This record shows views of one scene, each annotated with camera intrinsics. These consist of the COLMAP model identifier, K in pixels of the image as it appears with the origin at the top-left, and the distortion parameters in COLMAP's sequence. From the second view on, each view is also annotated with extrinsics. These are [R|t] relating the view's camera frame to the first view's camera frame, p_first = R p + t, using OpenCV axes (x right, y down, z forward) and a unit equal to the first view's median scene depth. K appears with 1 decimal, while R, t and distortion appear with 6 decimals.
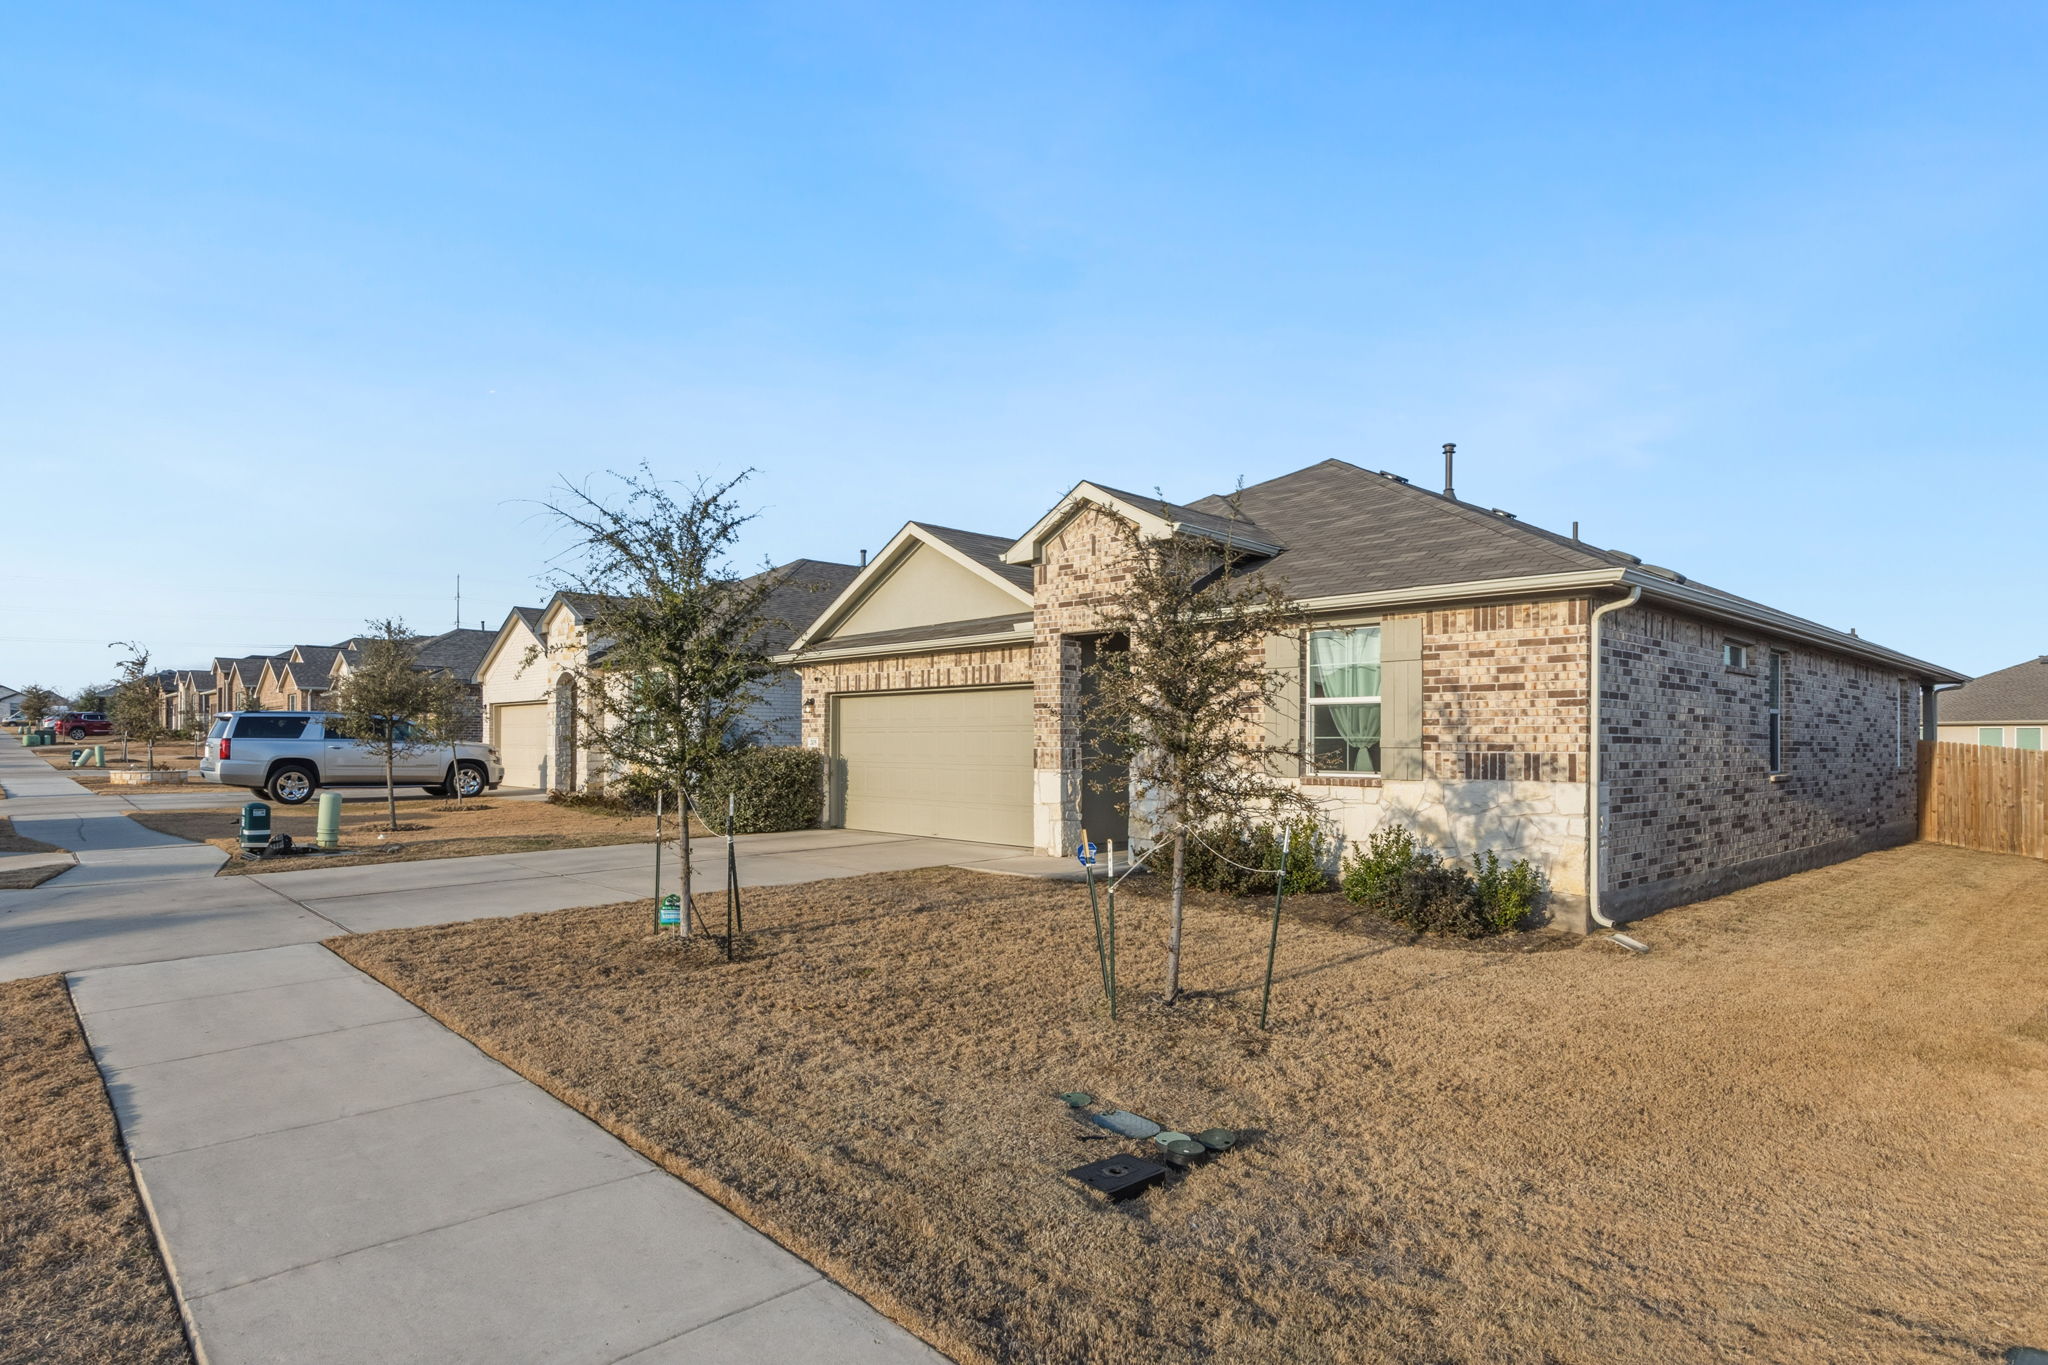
lens RADIAL K [[1067.0, 0, 1073.9], [0, 1067.0, 749.0], [0, 0, 1]] dist [0.003664, 0.000279]
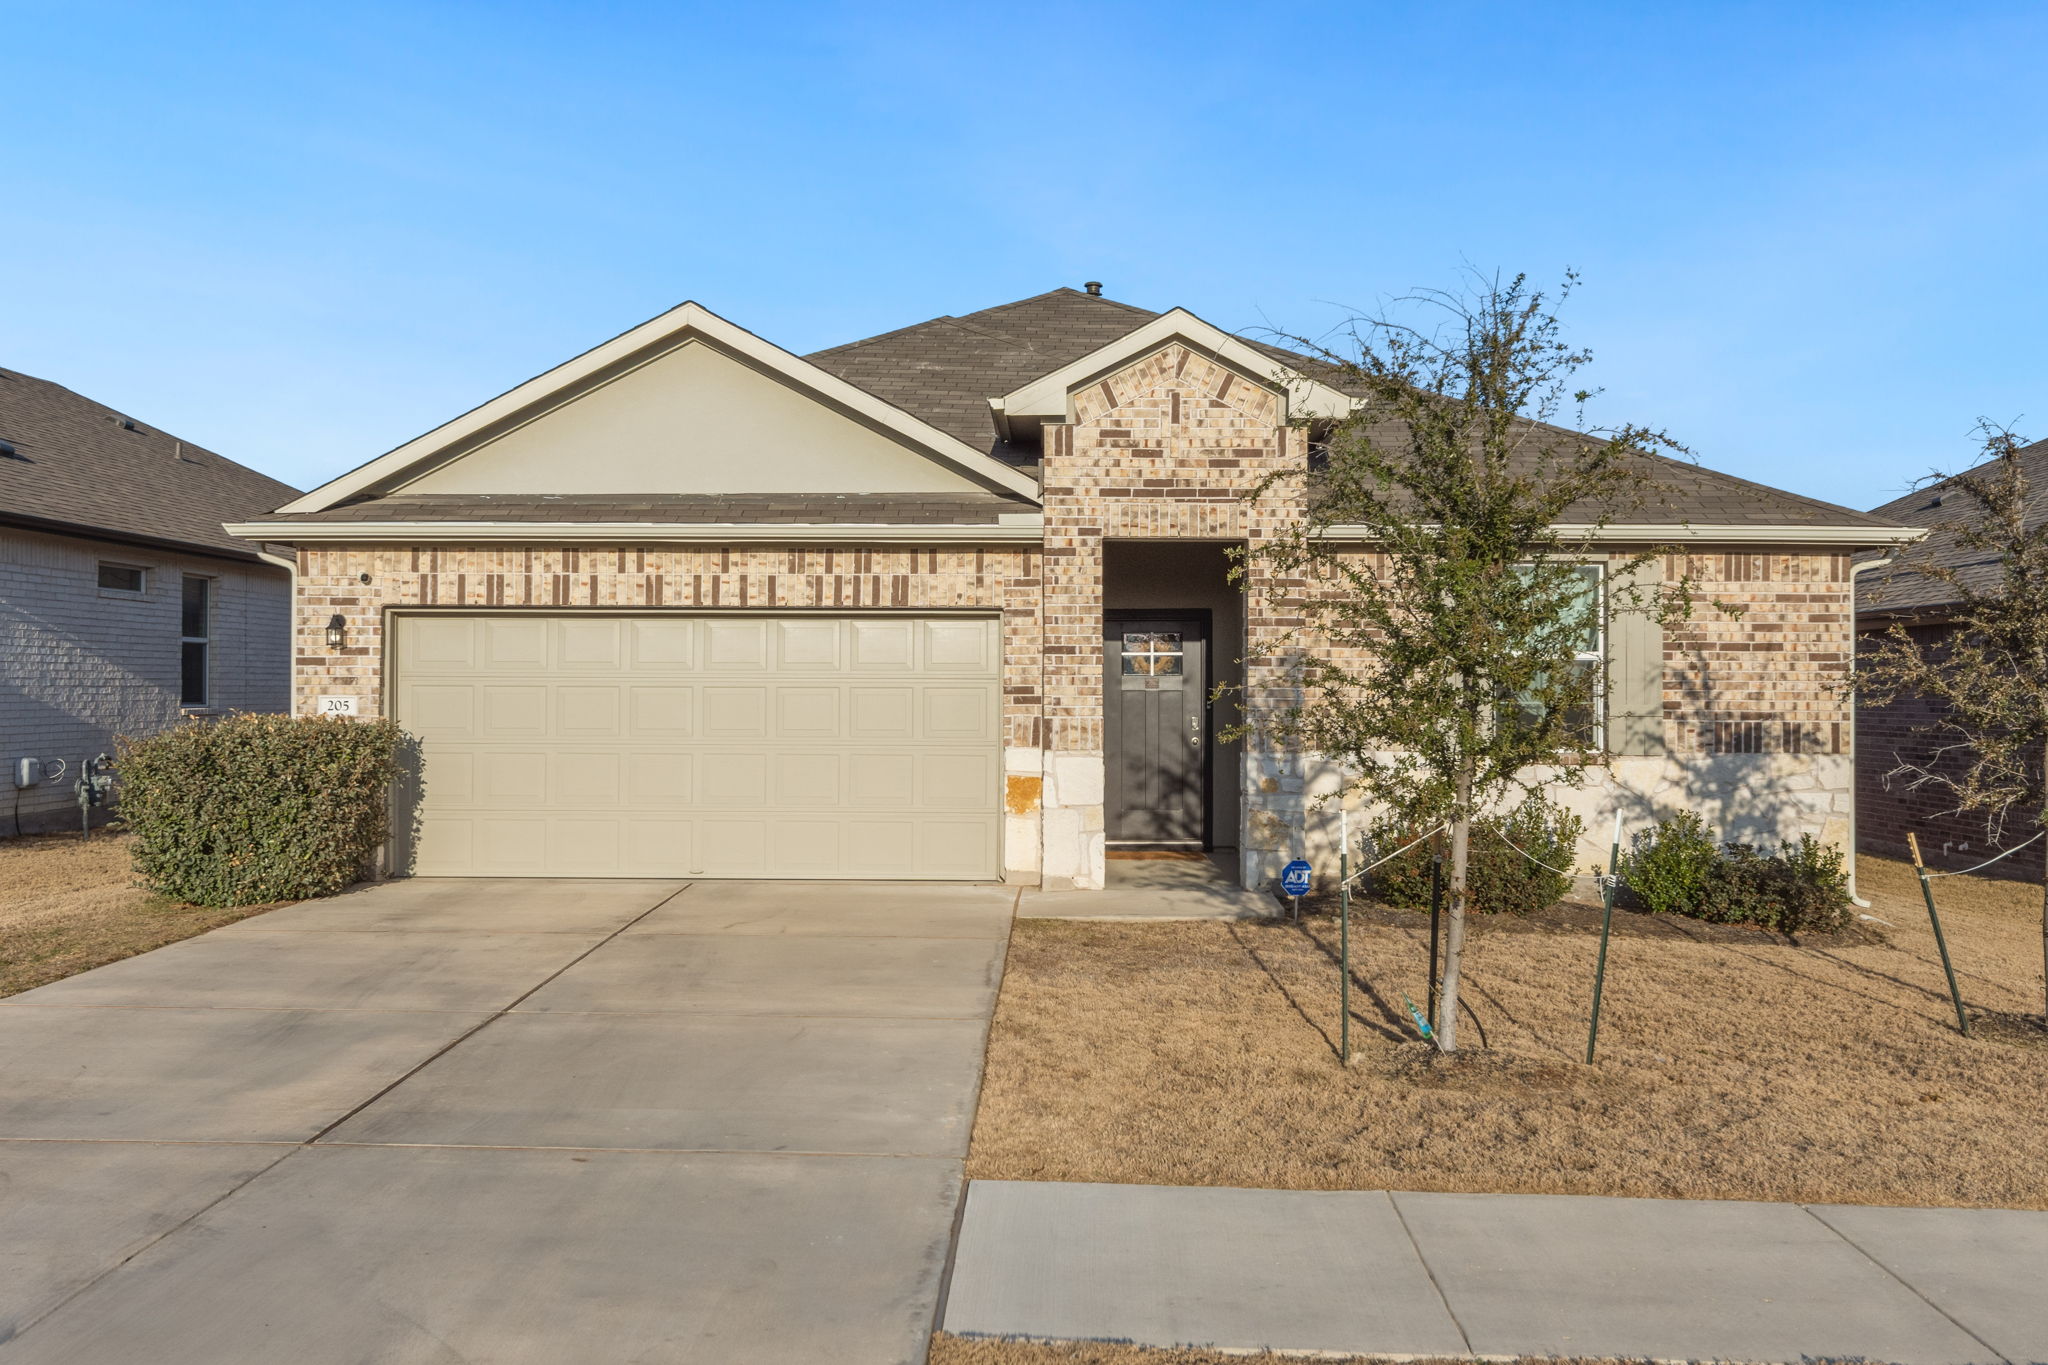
lens RADIAL K [[1730.7, 0, 1019.9], [0, 1730.7, 675.5], [0, 0, 1]] dist [-0.011658, 0.000077]
pose [[0.732618, 0.006132, 0.680613, -0.750984], [0.000830, 0.999951, -0.009902, -0.016074], [-0.680640, 0.007820, 0.732577, 0.283089]]
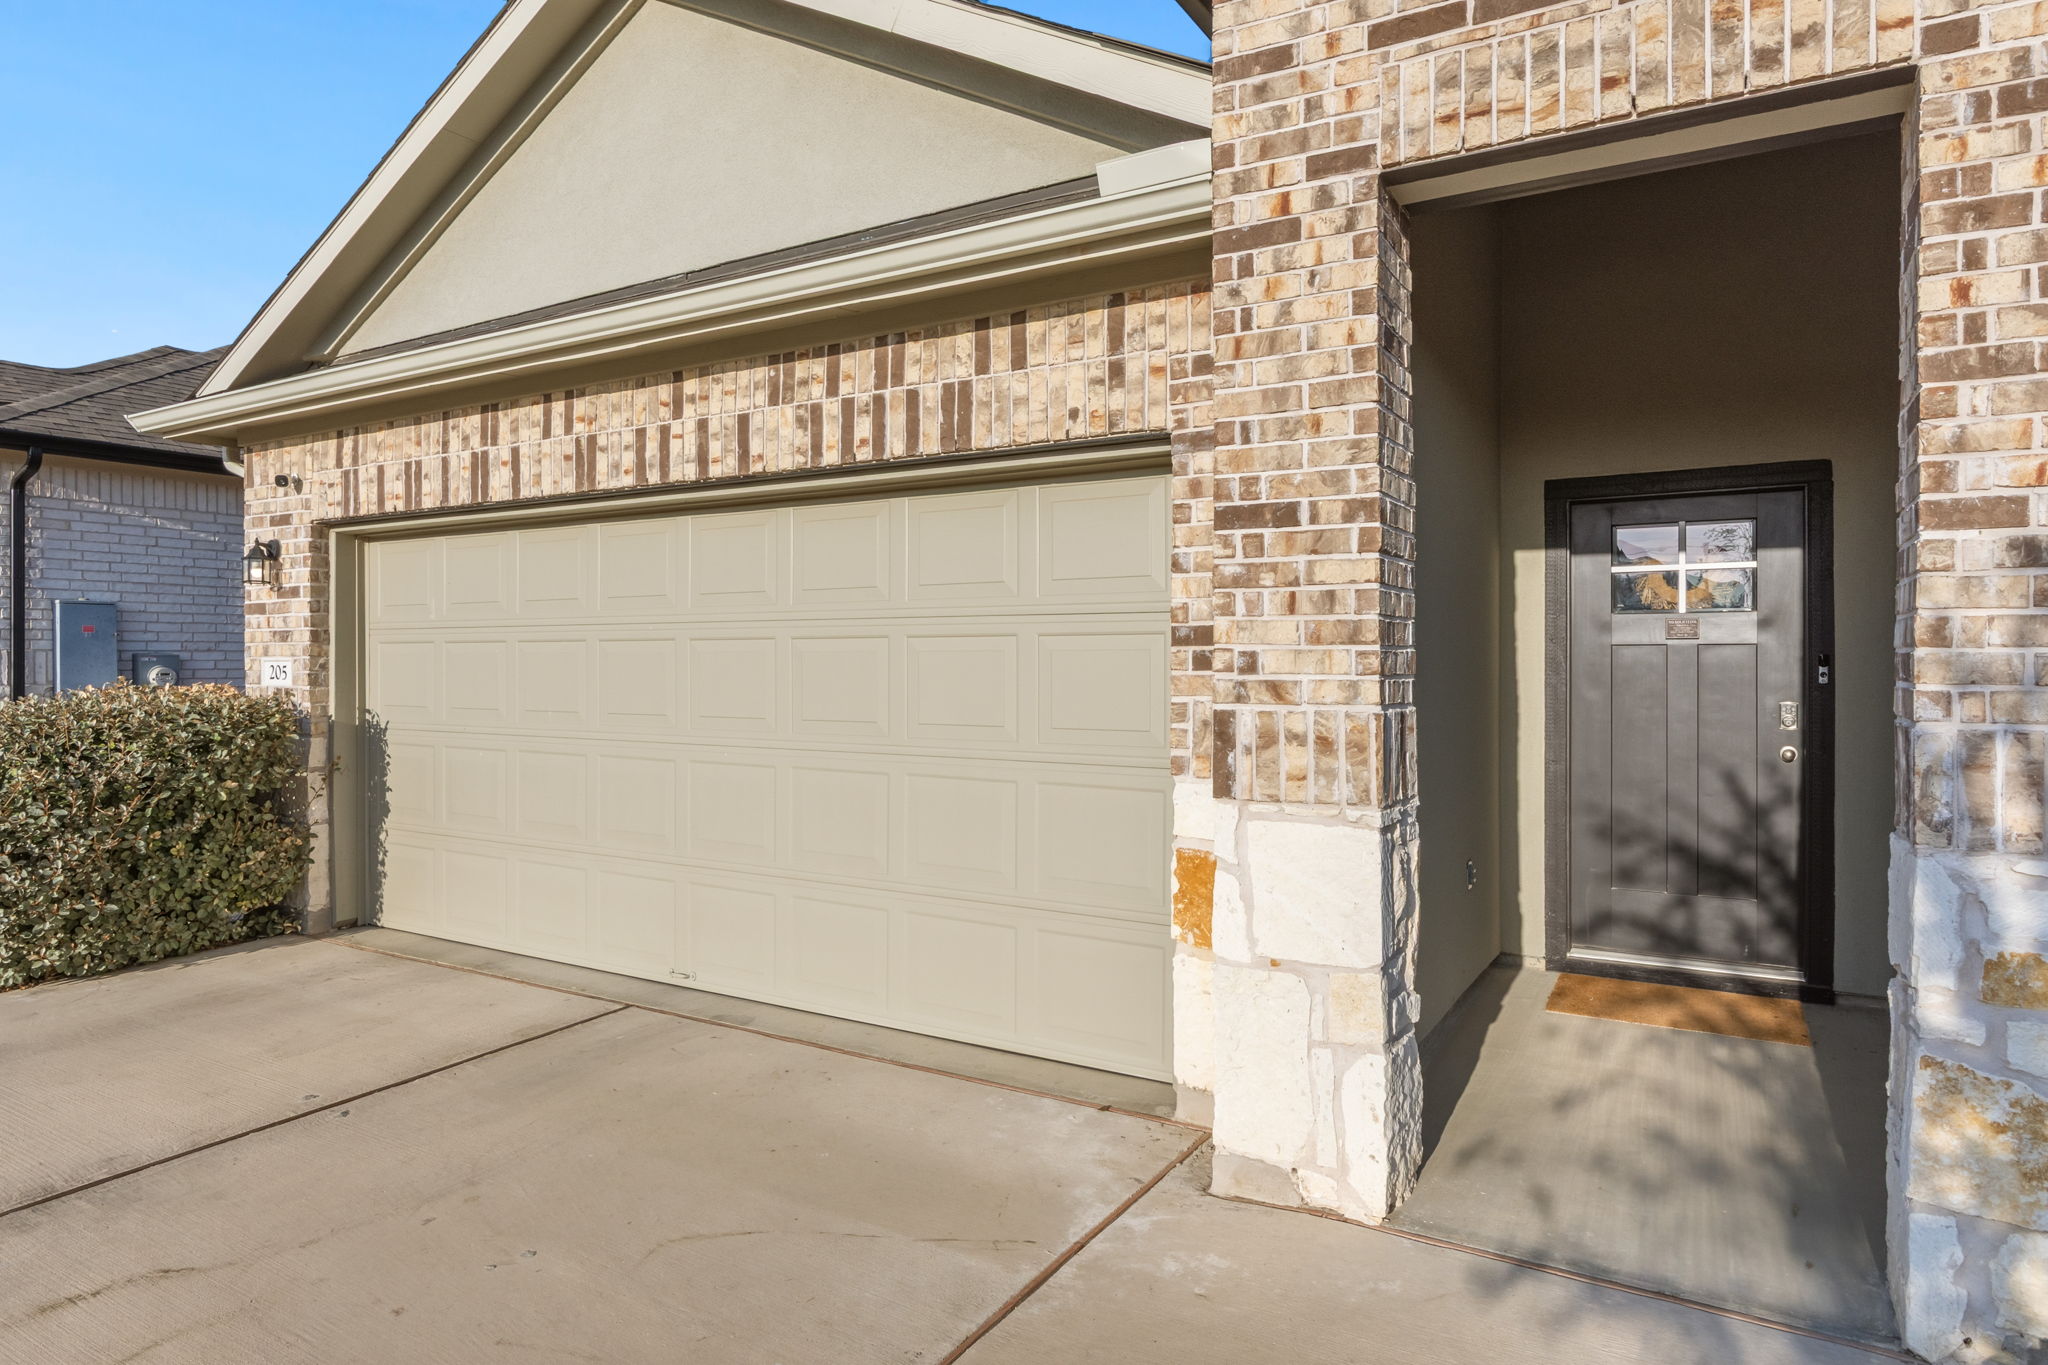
lens RADIAL K [[1197.2, 0, 1030.4], [0, 1197.2, 666.9], [0, 0, 1]] dist [0.001108, -0.000581]
pose [[0.974300, -0.001525, 0.225247, -0.134105], [0.001912, 0.999997, -0.001500, -0.009548], [-0.225244, 0.001892, 0.974300, 0.788665]]
